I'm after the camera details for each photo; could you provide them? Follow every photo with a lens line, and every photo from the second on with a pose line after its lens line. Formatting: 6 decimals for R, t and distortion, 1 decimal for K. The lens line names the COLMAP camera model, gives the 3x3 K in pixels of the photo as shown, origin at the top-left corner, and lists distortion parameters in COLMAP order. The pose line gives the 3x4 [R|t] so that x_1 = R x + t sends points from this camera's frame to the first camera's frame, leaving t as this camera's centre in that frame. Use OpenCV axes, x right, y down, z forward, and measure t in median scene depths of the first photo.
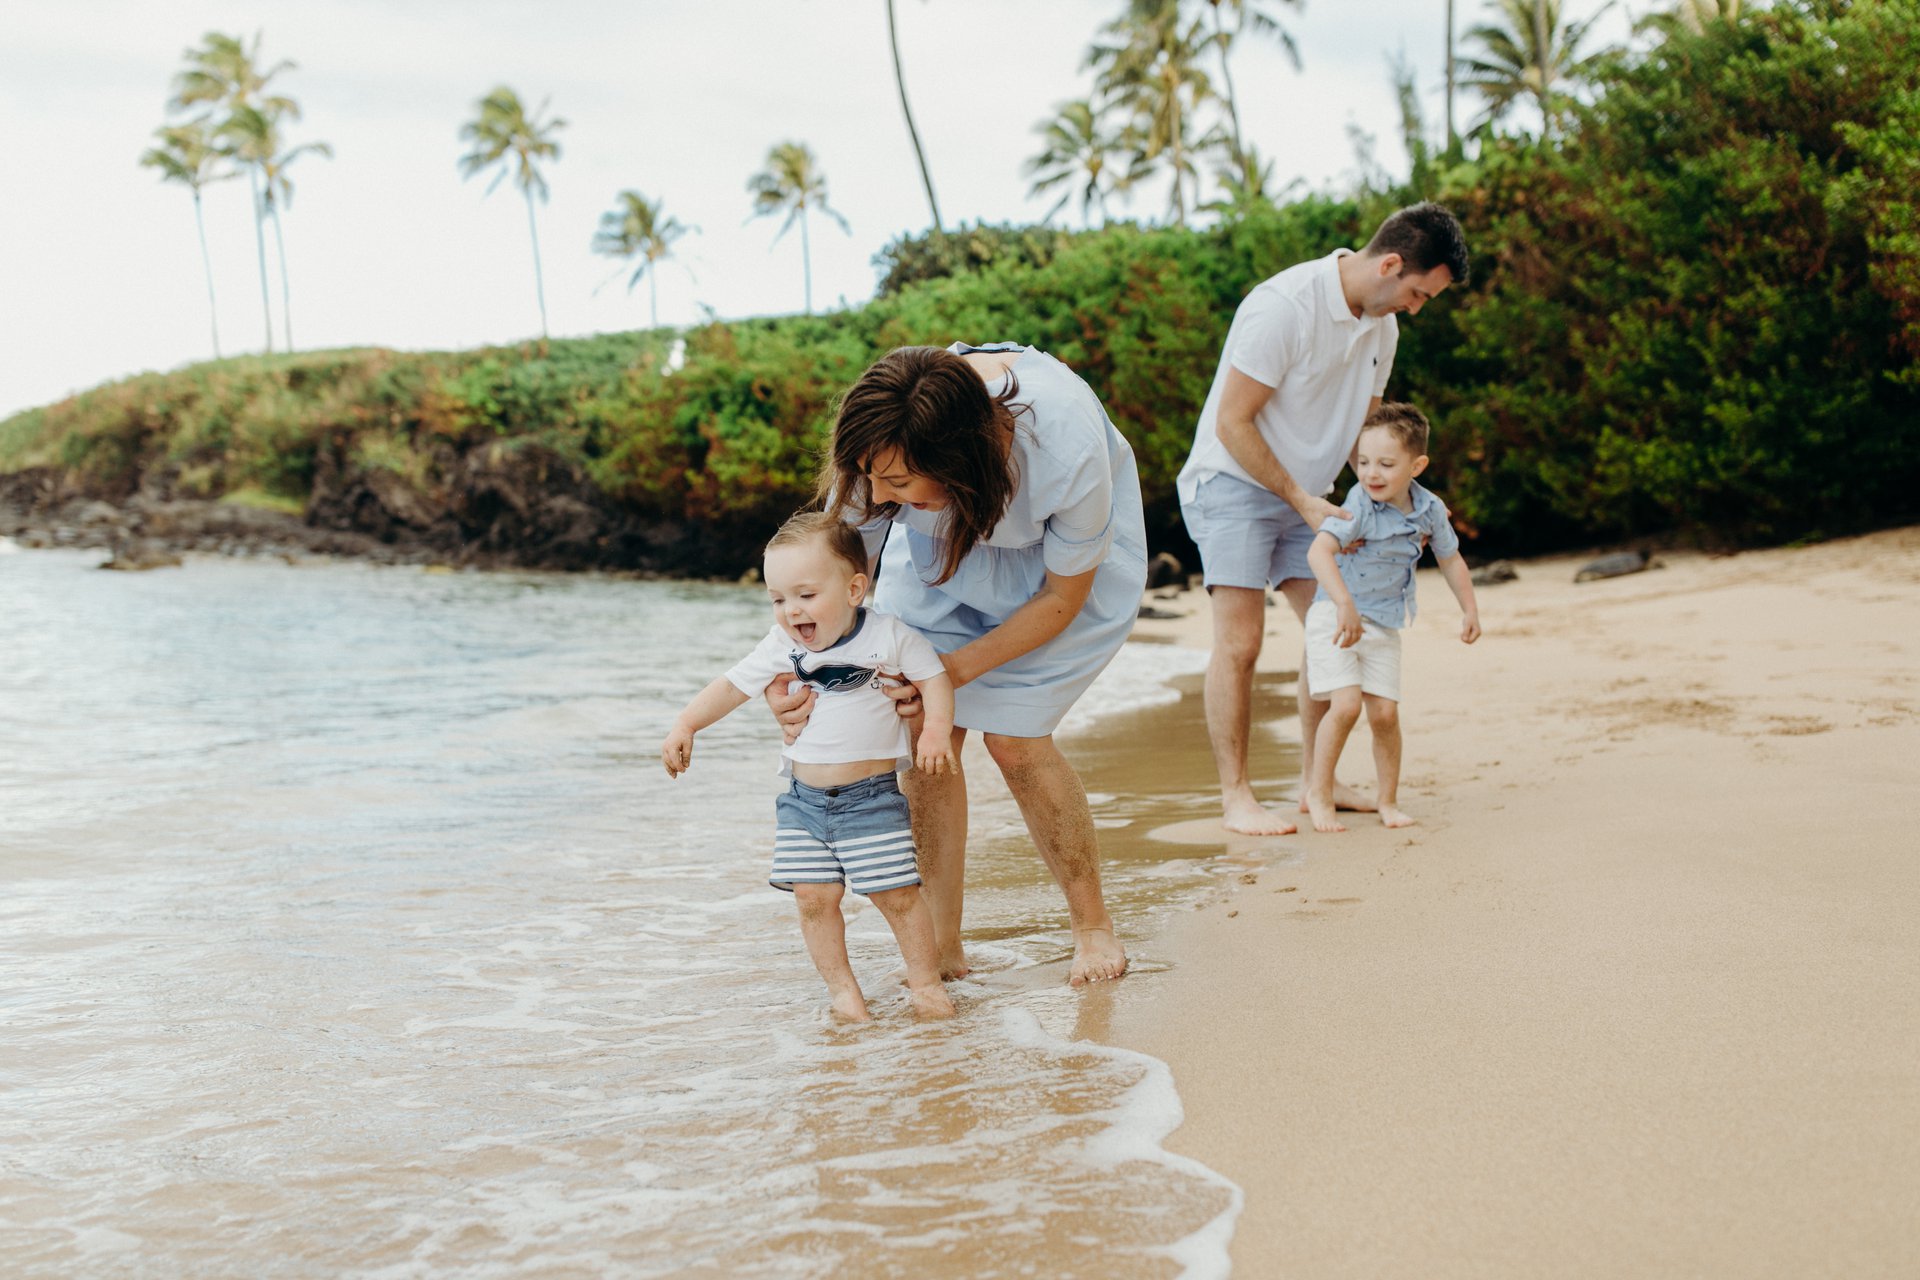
lens RADIAL K [[1811.6, 0, 956.4], [0, 1811.6, 645.6], [0, 0, 1]] dist [0.010123, -0.029848]
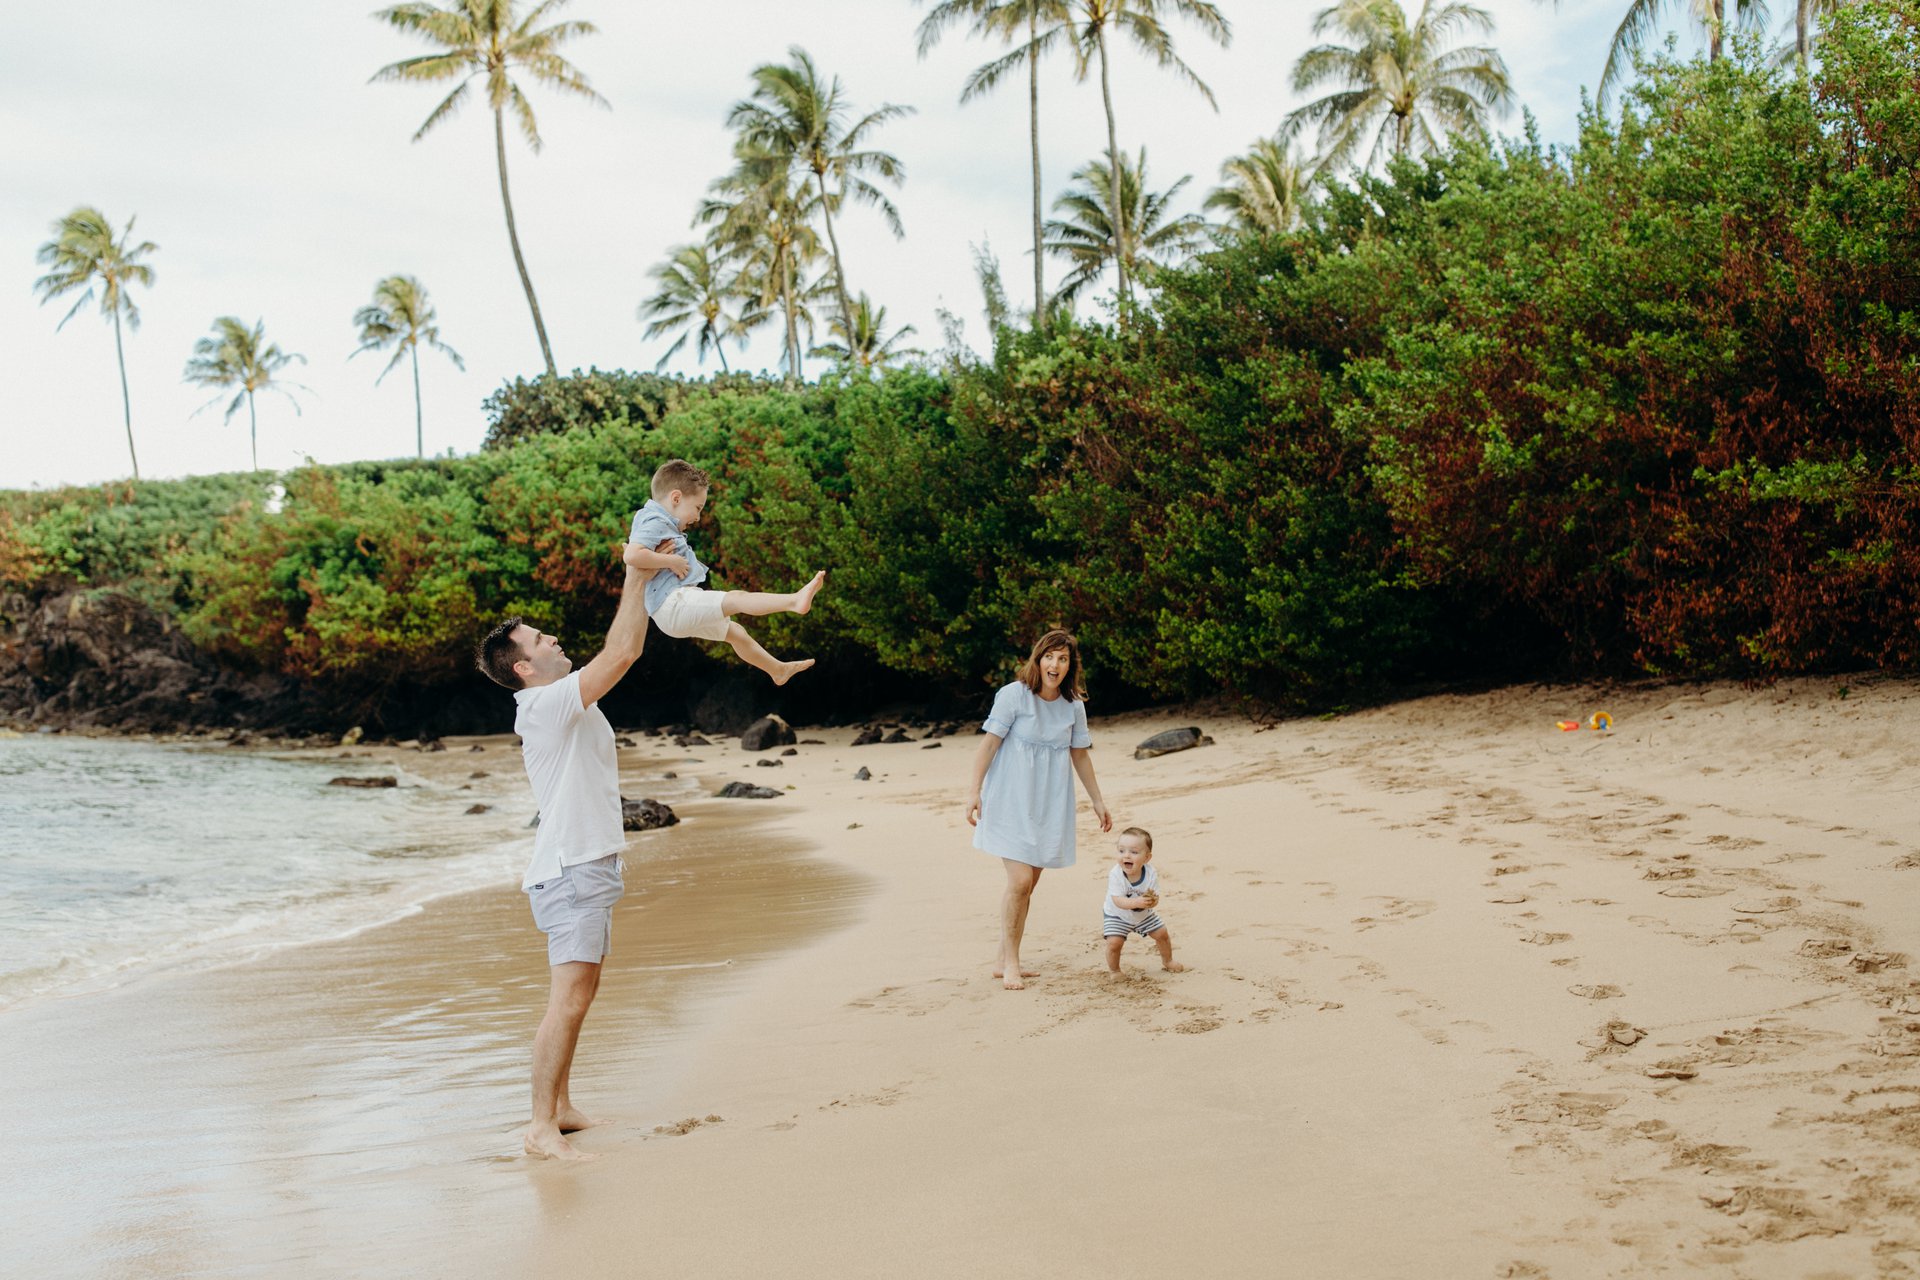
lens RADIAL K [[1811.6, 0, 956.4], [0, 1811.6, 645.6], [0, 0, 1]] dist [0.010123, -0.029848]
pose [[0.979263, -0.008148, 0.202431, 0.007047], [0.021211, 0.997823, -0.062447, -0.017694], [-0.201481, 0.065446, 0.977303, -0.025354]]
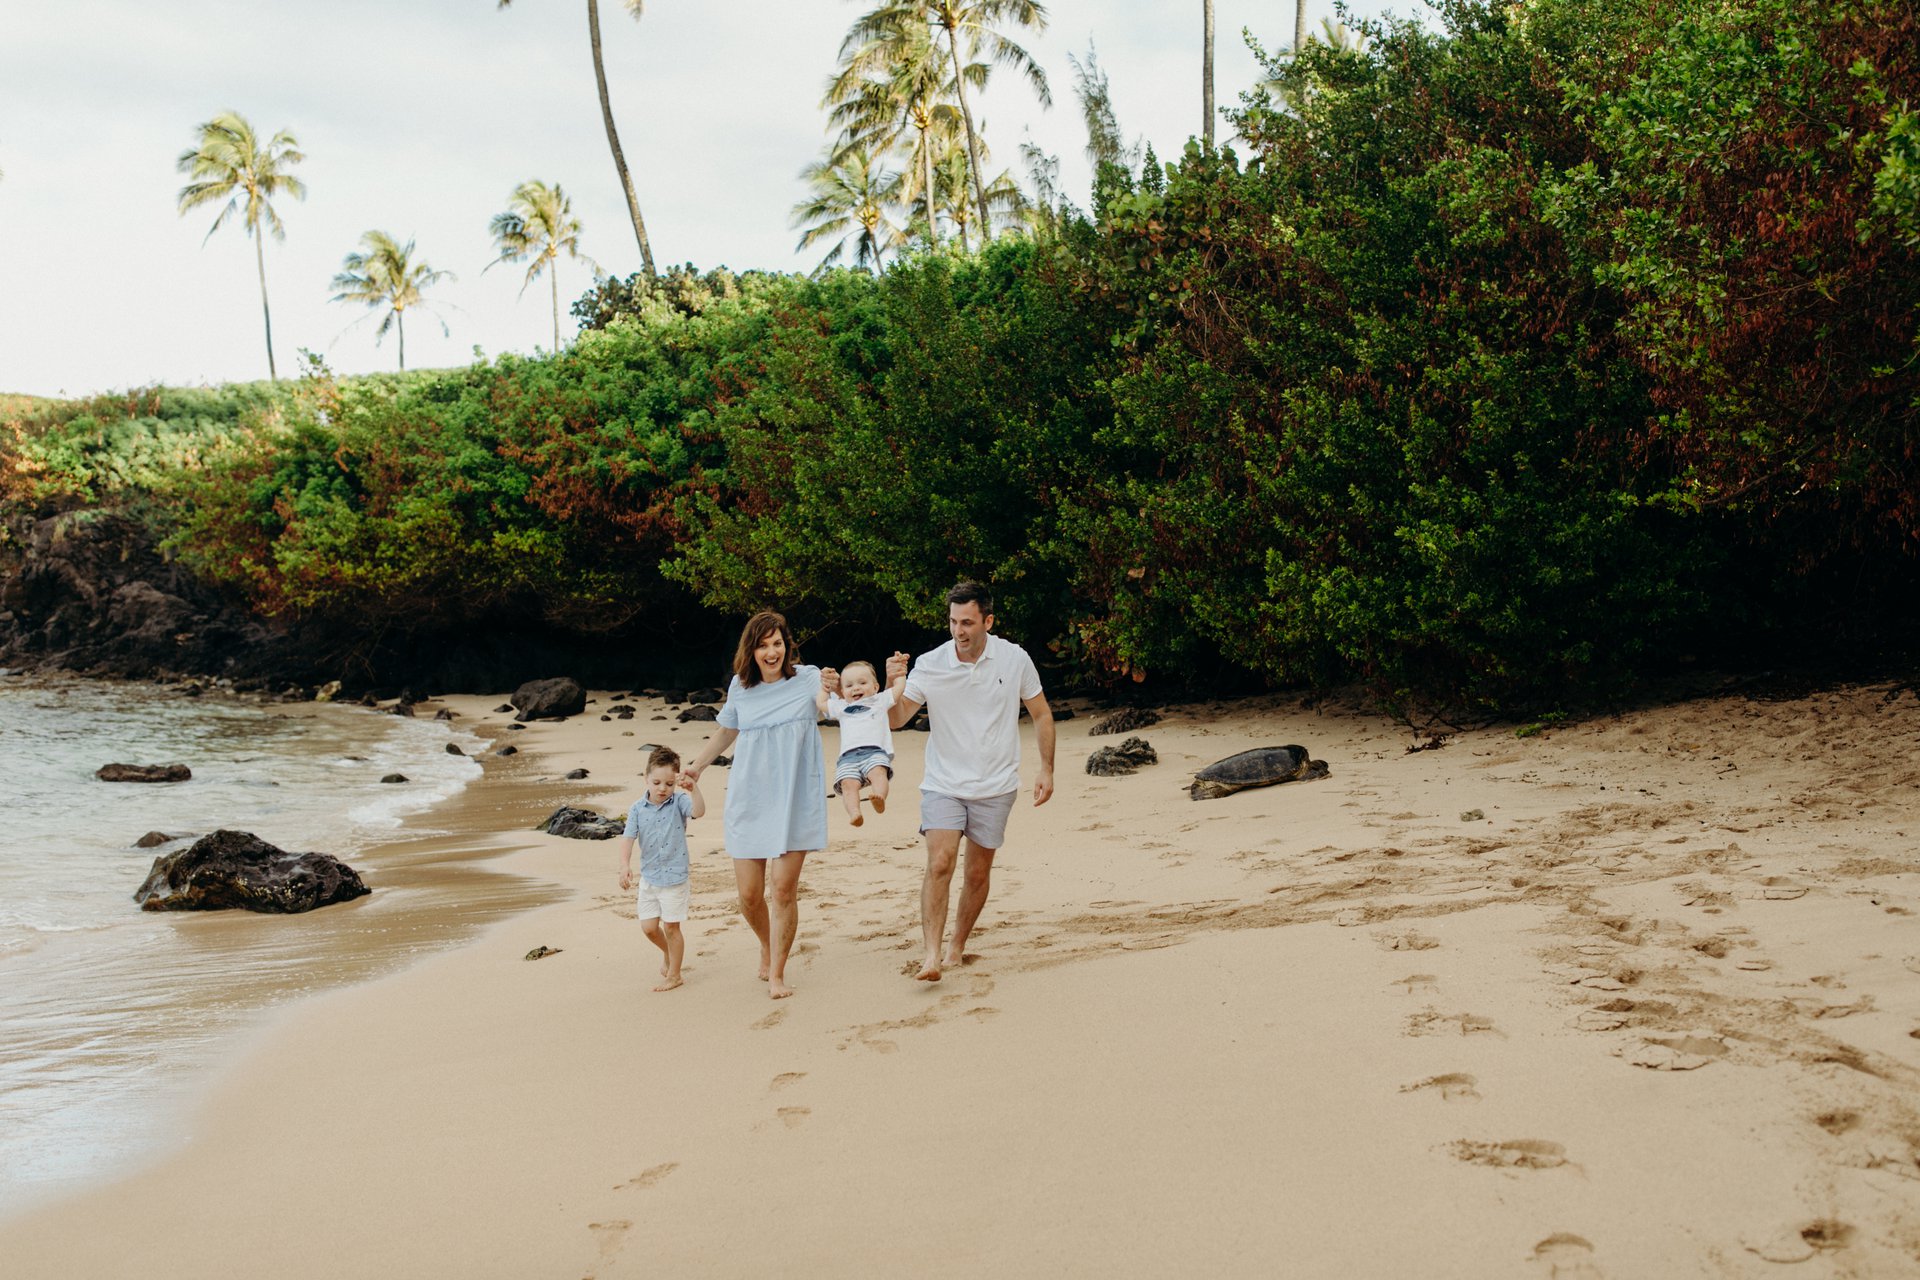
lens RADIAL K [[1805.3, 0, 960.0], [0, 1805.3, 640.0], [0, 0, 1]] dist [0.006393, -0.018995]
pose [[0.996992, 0.010490, 0.076788, 0.102066], [-0.007716, 0.999310, -0.036343, -0.032535], [-0.077117, 0.035642, 0.996385, 0.175000]]
